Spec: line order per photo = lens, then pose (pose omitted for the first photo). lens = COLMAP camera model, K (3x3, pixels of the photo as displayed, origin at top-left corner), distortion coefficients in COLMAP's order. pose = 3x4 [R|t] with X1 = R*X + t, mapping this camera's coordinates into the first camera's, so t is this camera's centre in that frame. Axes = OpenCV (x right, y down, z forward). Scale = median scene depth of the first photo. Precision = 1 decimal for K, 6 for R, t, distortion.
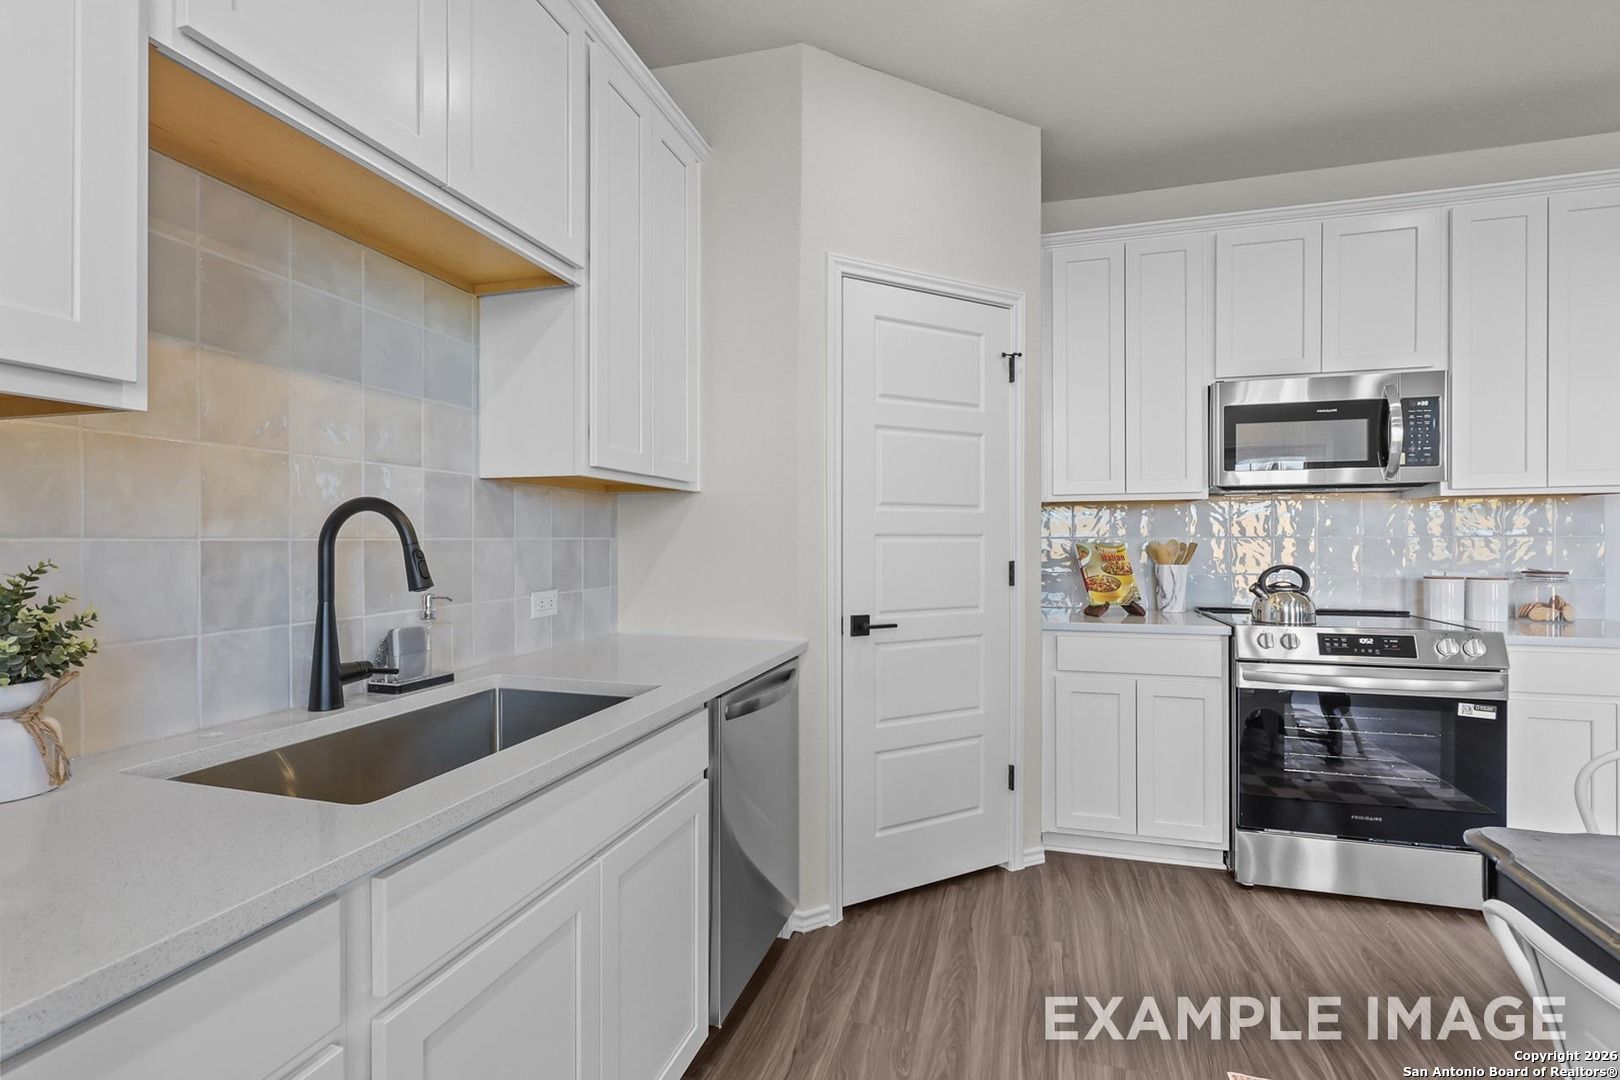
lens RADIAL K [[740.6, 0, 803.1], [0, 740.6, 542.0], [0, 0, 1]] dist [-0.001462, 0.000864]
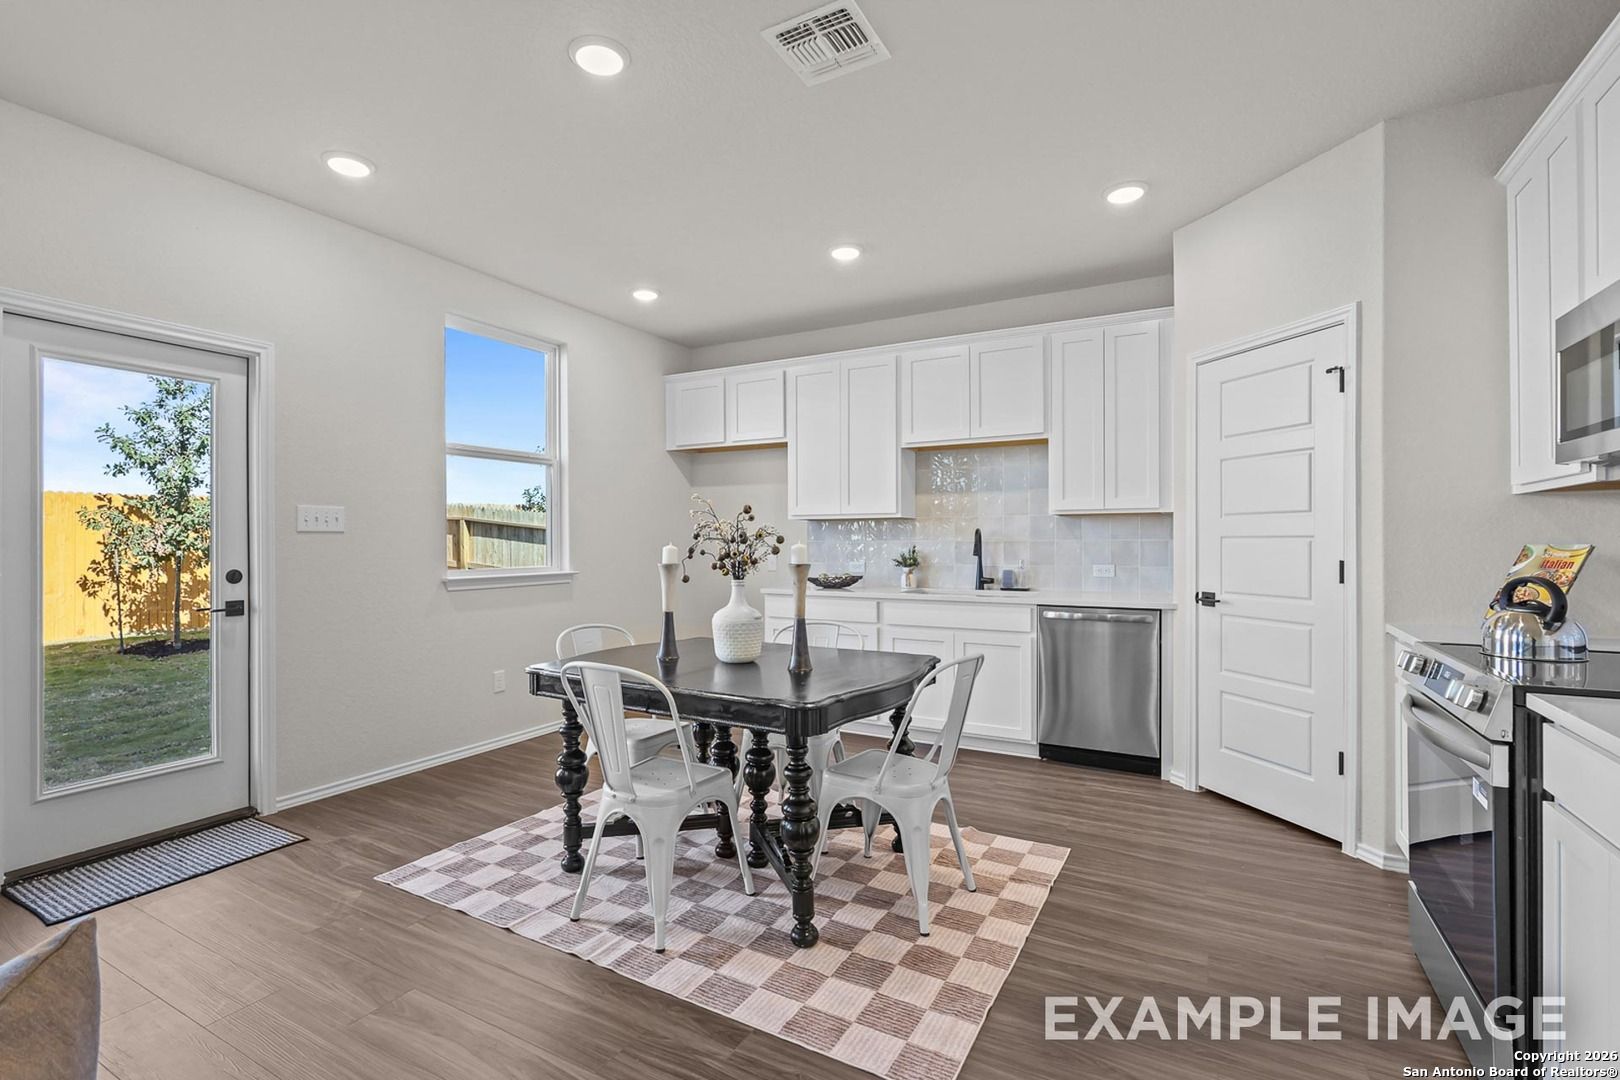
lens RADIAL K [[740.6, 0, 803.1], [0, 740.6, 542.0], [0, 0, 1]] dist [-0.001462, 0.000864]
pose [[-0.207739, 0.002787, -0.978180, 1.493513], [-0.000022, 0.999996, 0.002854, -0.003787], [0.978184, 0.000614, -0.207738, 0.466246]]
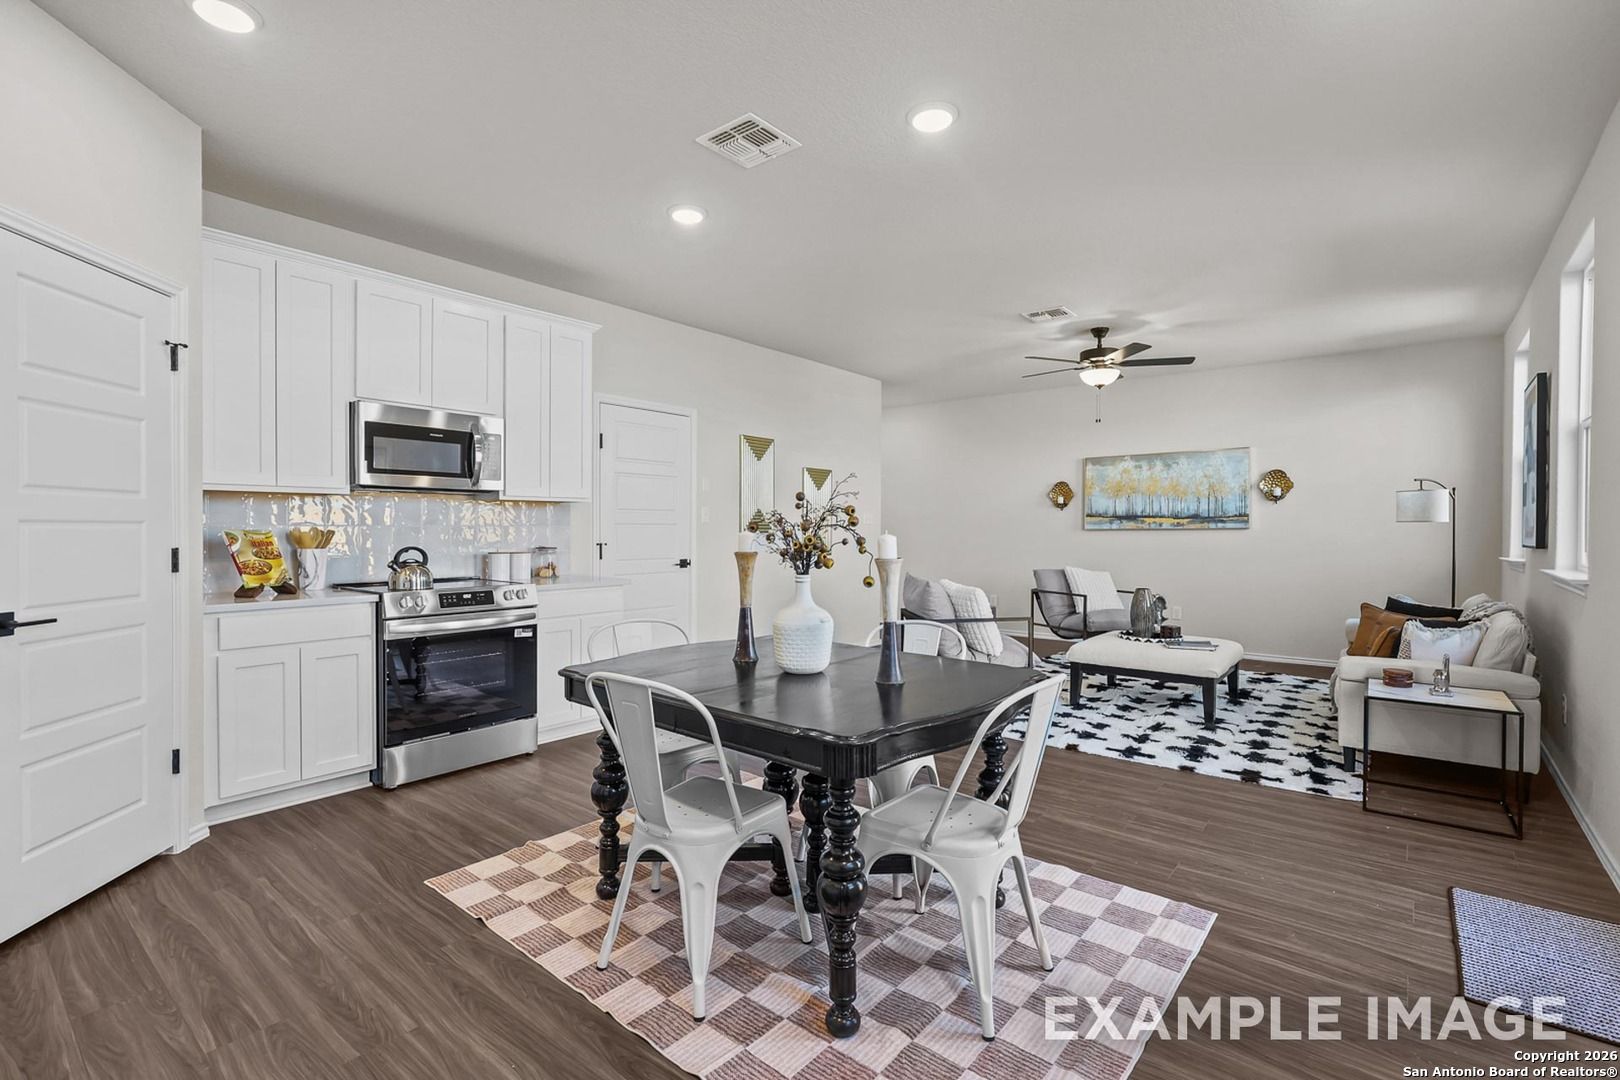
lens RADIAL K [[740.6, 0, 803.1], [0, 740.6, 542.0], [0, 0, 1]] dist [-0.001462, 0.000864]
pose [[0.389116, -0.014284, 0.921078, -0.315692], [-0.001641, 0.999867, 0.016199, -0.000096], [-0.921187, -0.007815, 0.389041, -0.182734]]
